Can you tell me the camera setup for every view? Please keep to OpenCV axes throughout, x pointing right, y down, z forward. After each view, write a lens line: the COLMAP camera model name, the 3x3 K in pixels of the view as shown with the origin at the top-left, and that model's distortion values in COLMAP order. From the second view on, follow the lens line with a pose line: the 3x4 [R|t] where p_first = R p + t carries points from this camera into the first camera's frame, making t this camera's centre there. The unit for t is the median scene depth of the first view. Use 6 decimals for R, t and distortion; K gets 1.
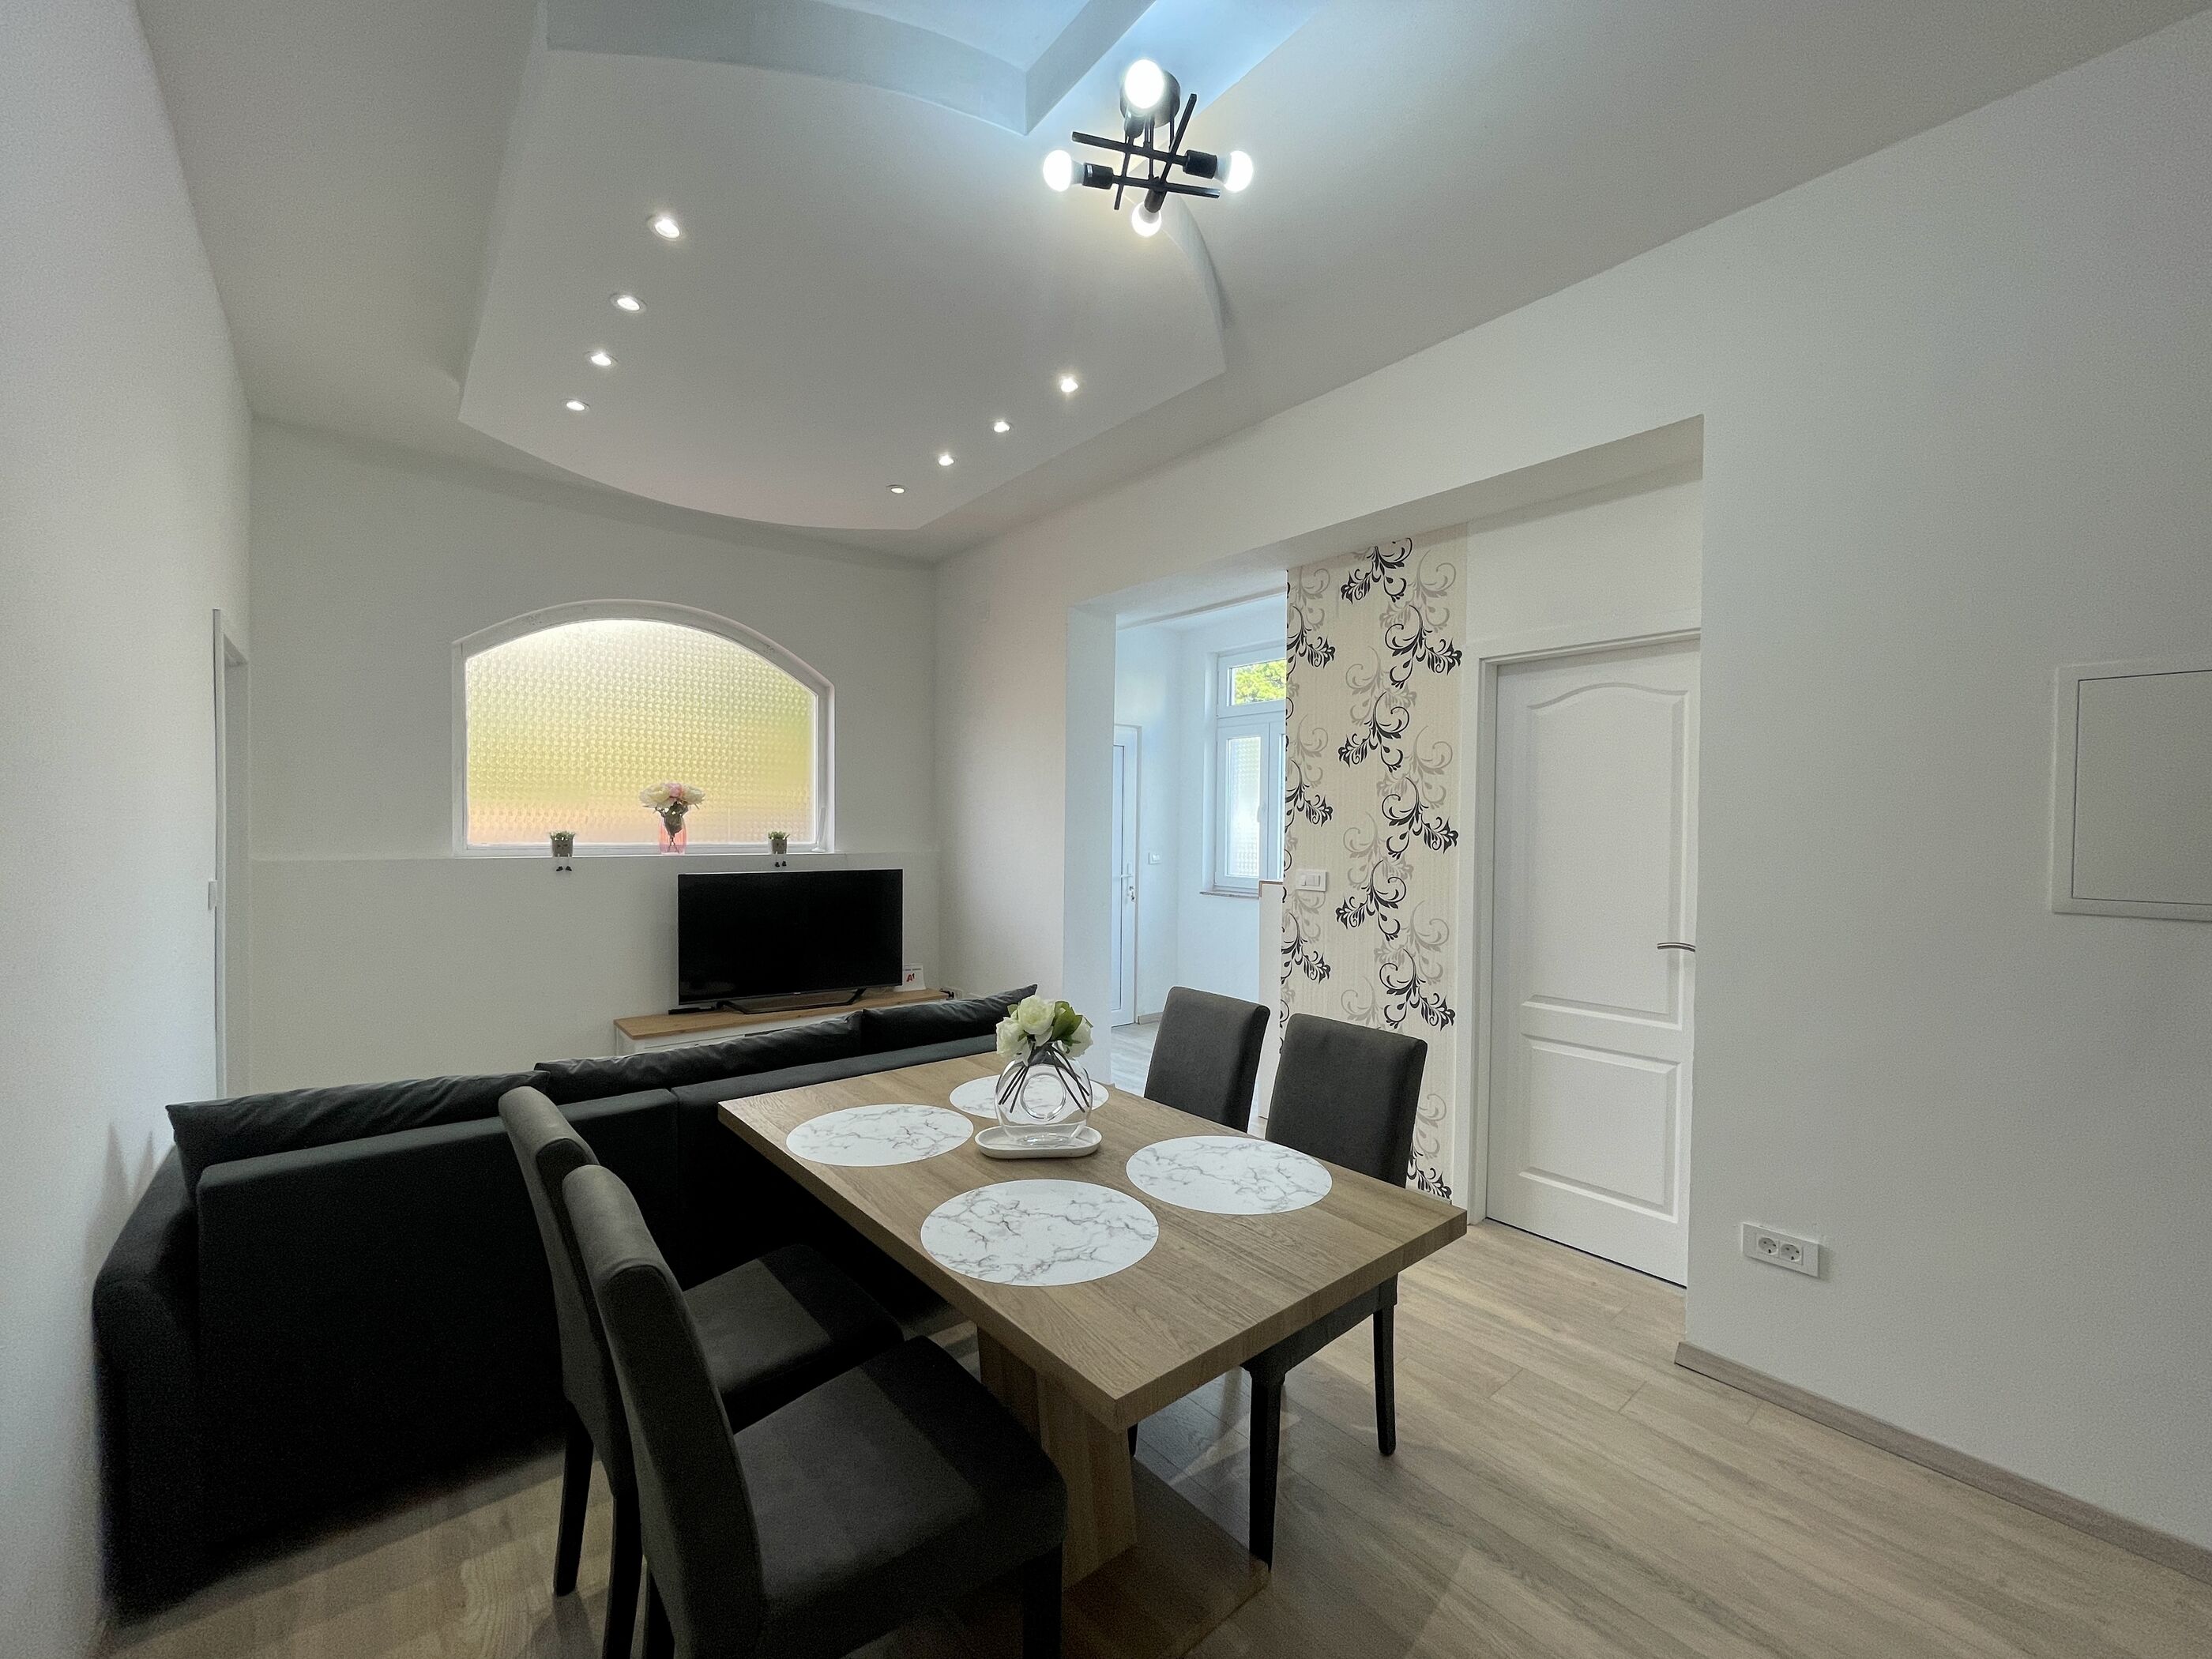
lens RADIAL K [[890.7, 0, 1093.6], [0, 890.7, 831.8], [0, 0, 1]] dist [0.000686, 0.000159]
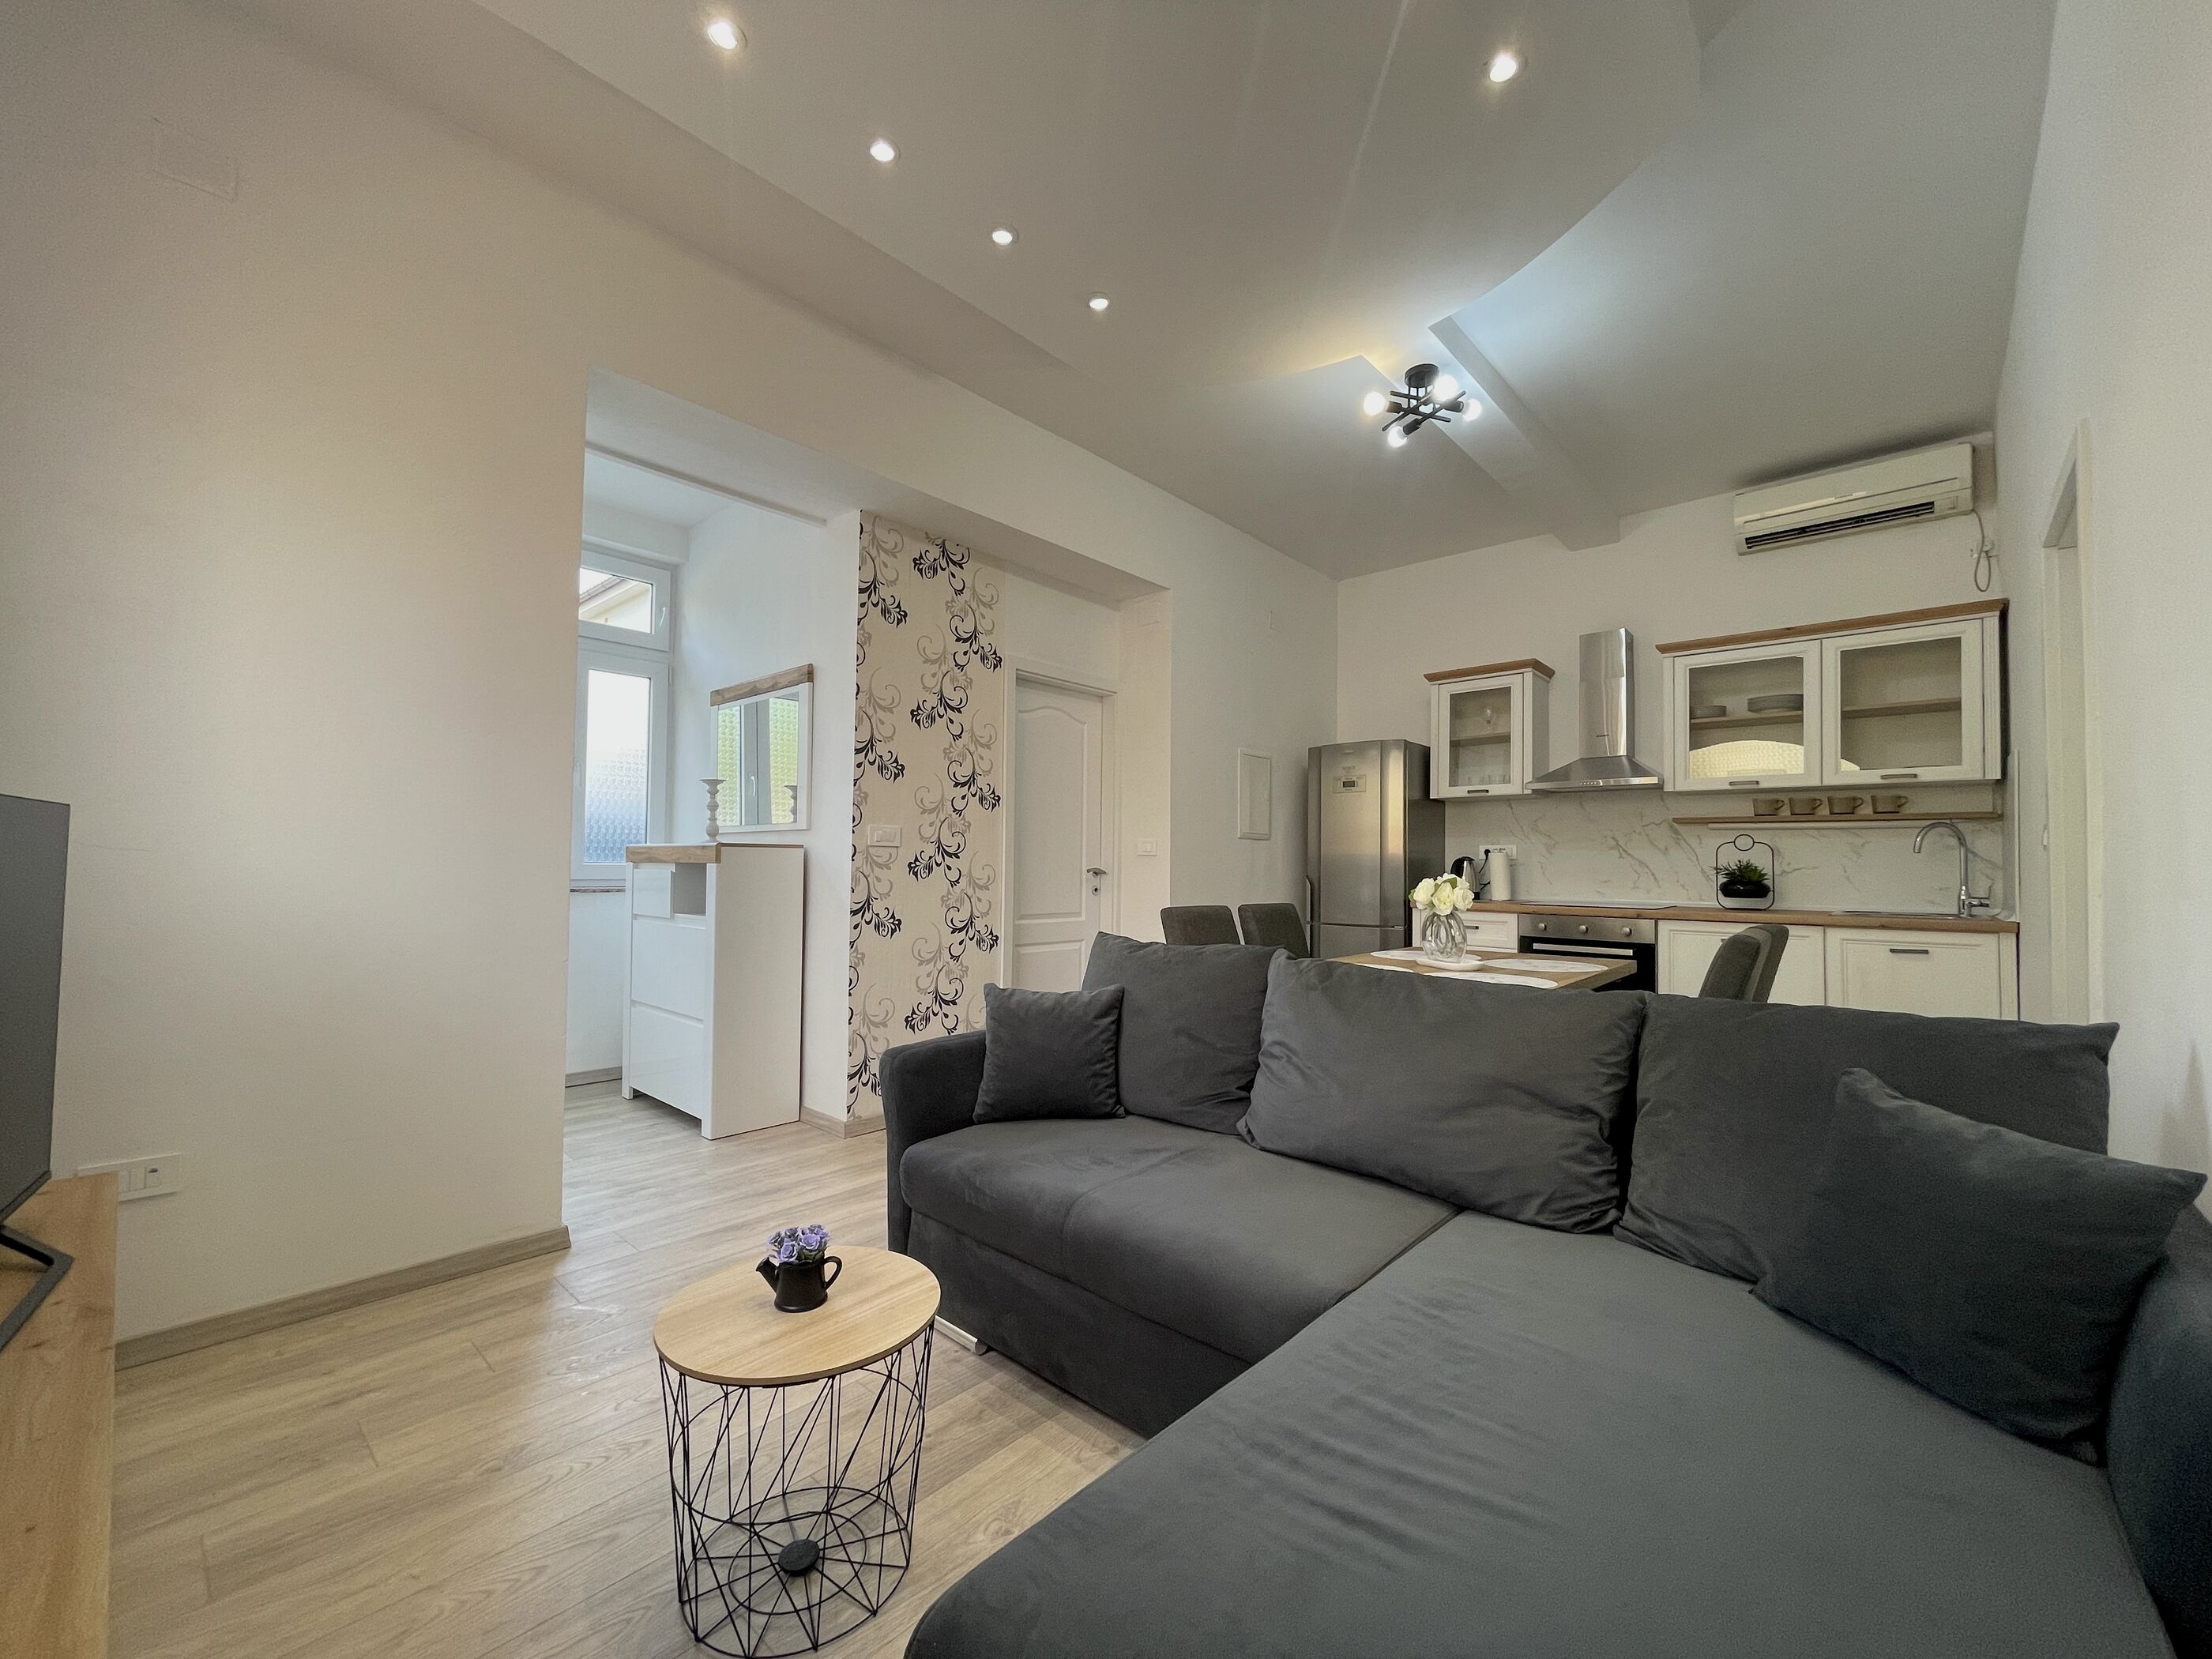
lens RADIAL K [[890.7, 0, 1102.2], [0, 890.7, 837.7], [0, 0, 1]] dist [0.000686, 0.000159]
pose [[-0.145324, 0.024057, 0.989092, -0.793855], [-0.004798, 0.999675, -0.025019, 0.082300], [-0.989373, -0.008382, -0.145161, 0.932252]]
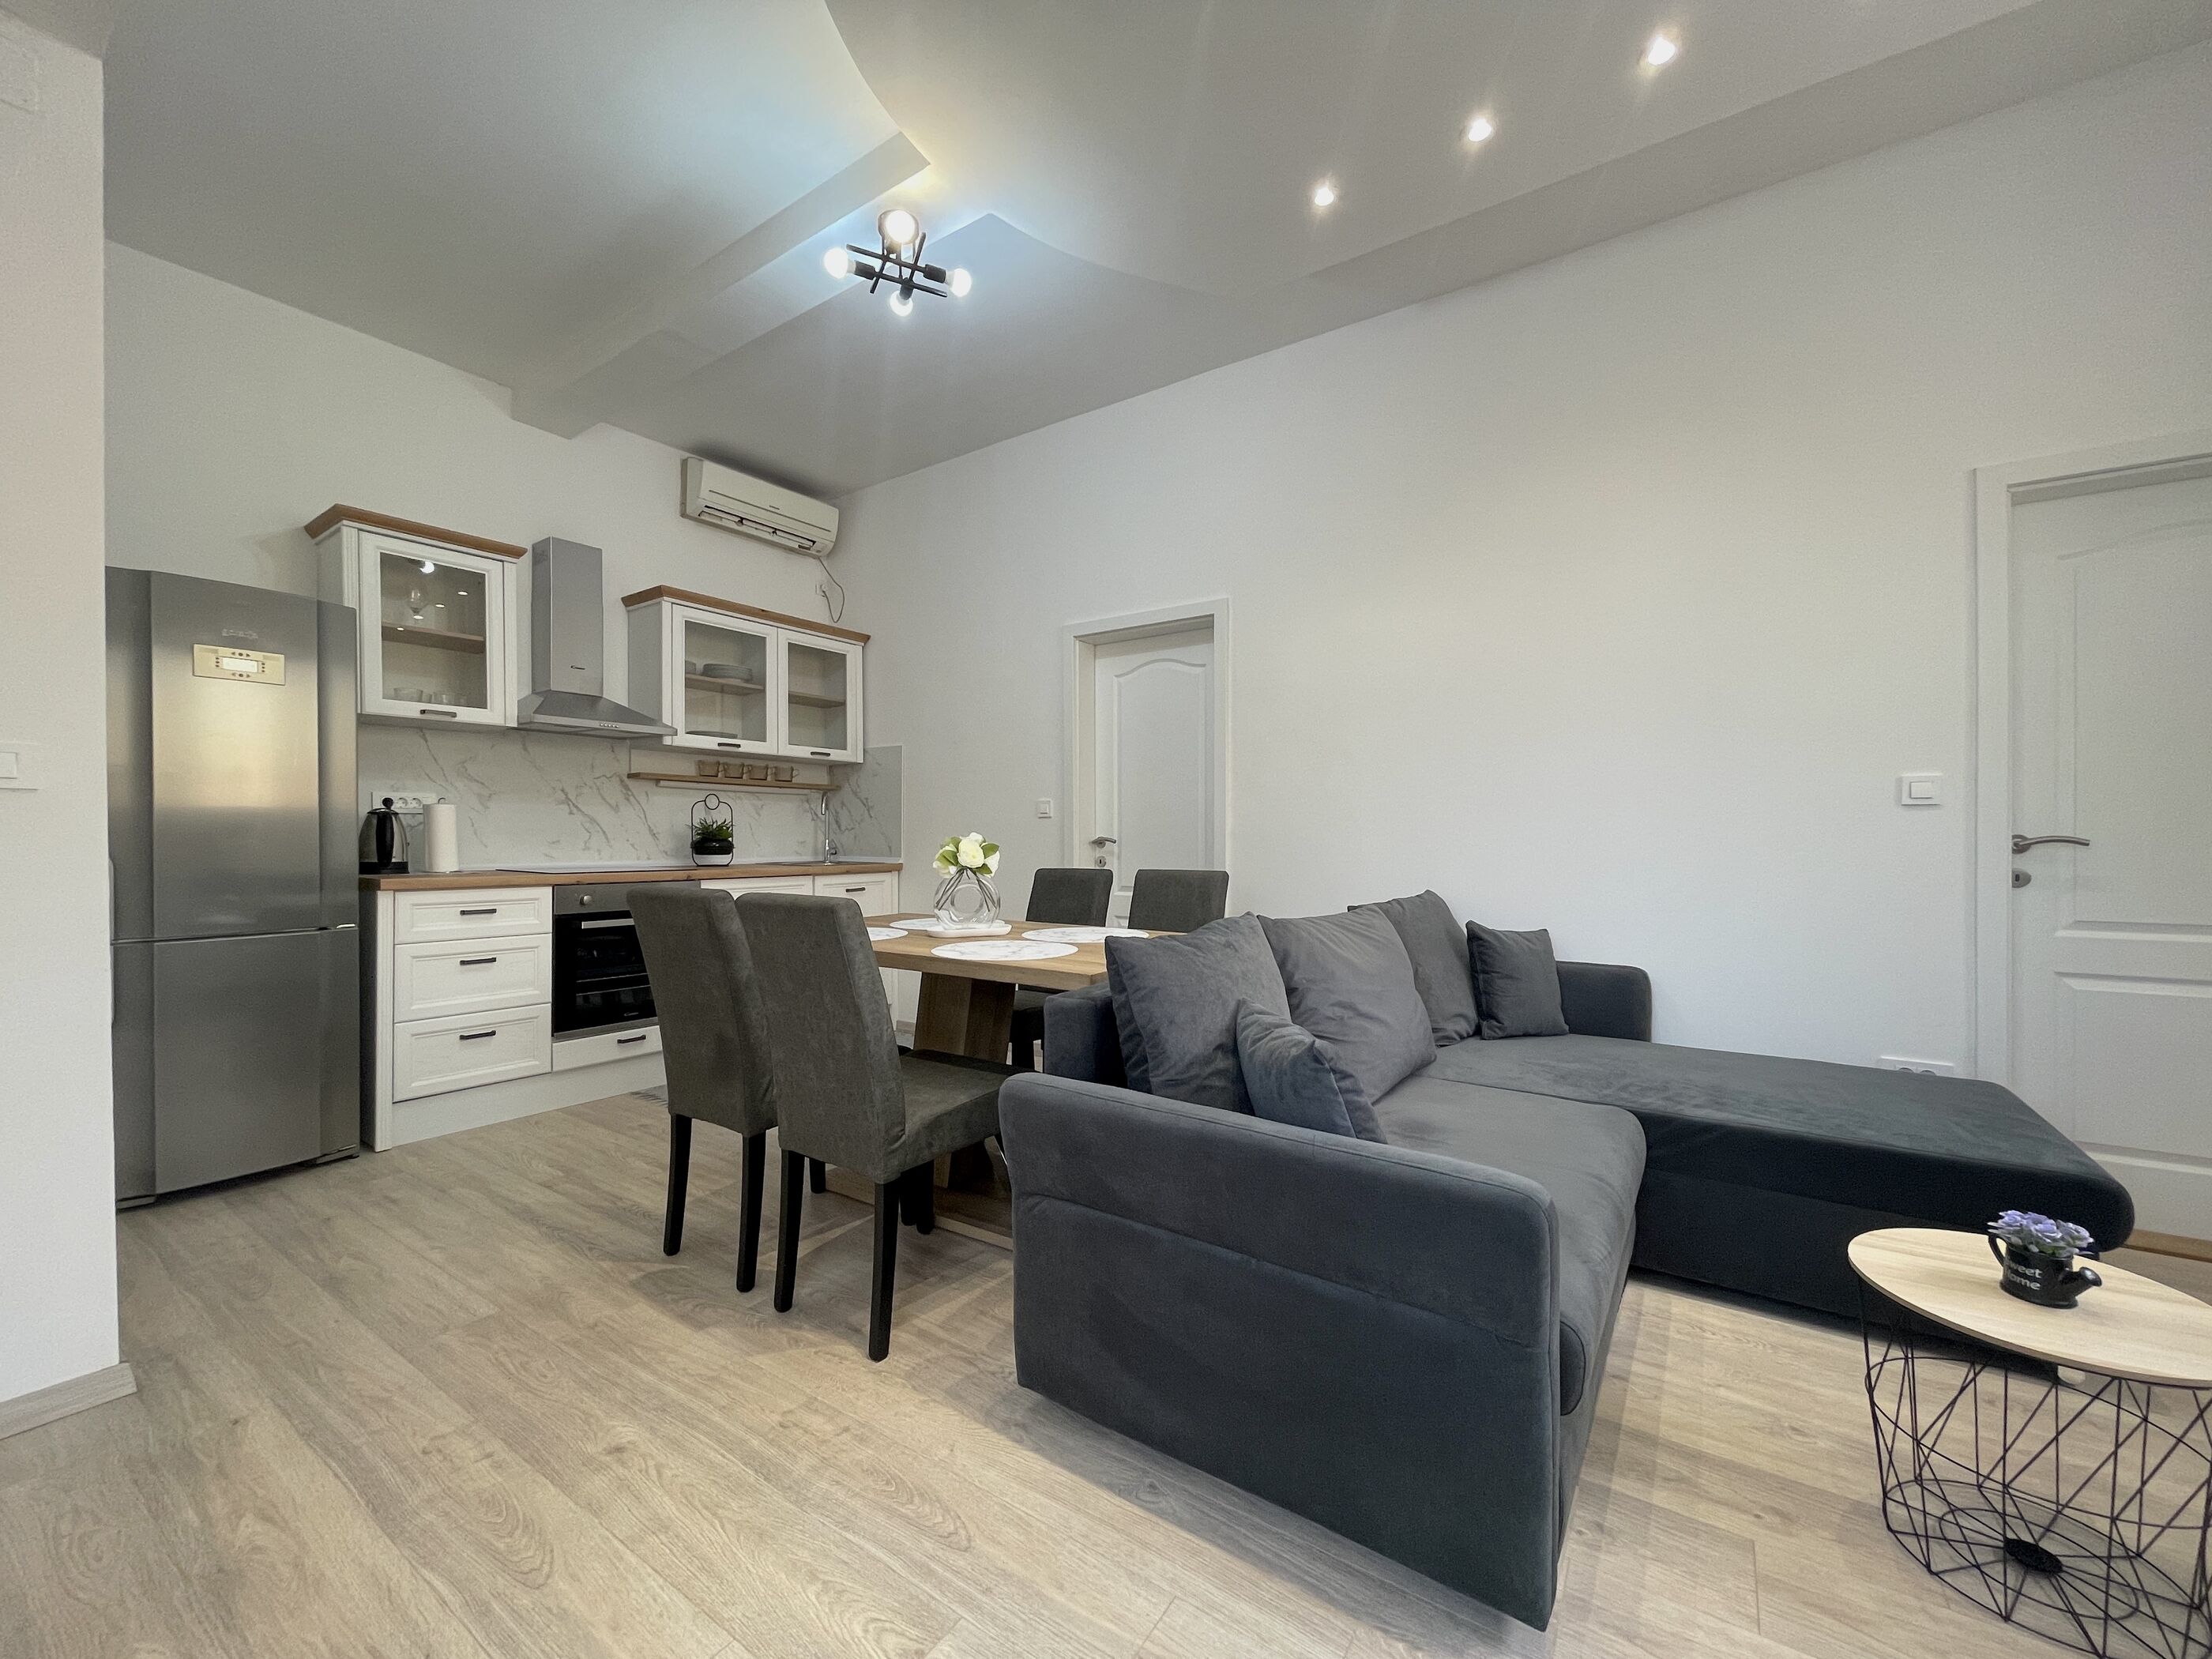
lens RADIAL K [[890.7, 0, 1093.1], [0, 890.7, 839.5], [0, 0, 1]] dist [0.000686, 0.000159]
pose [[-0.962311, -0.007610, -0.271845, 0.072750], [-0.010130, 0.999918, 0.007869, 0.092021], [0.271763, 0.010327, -0.962309, 1.241986]]
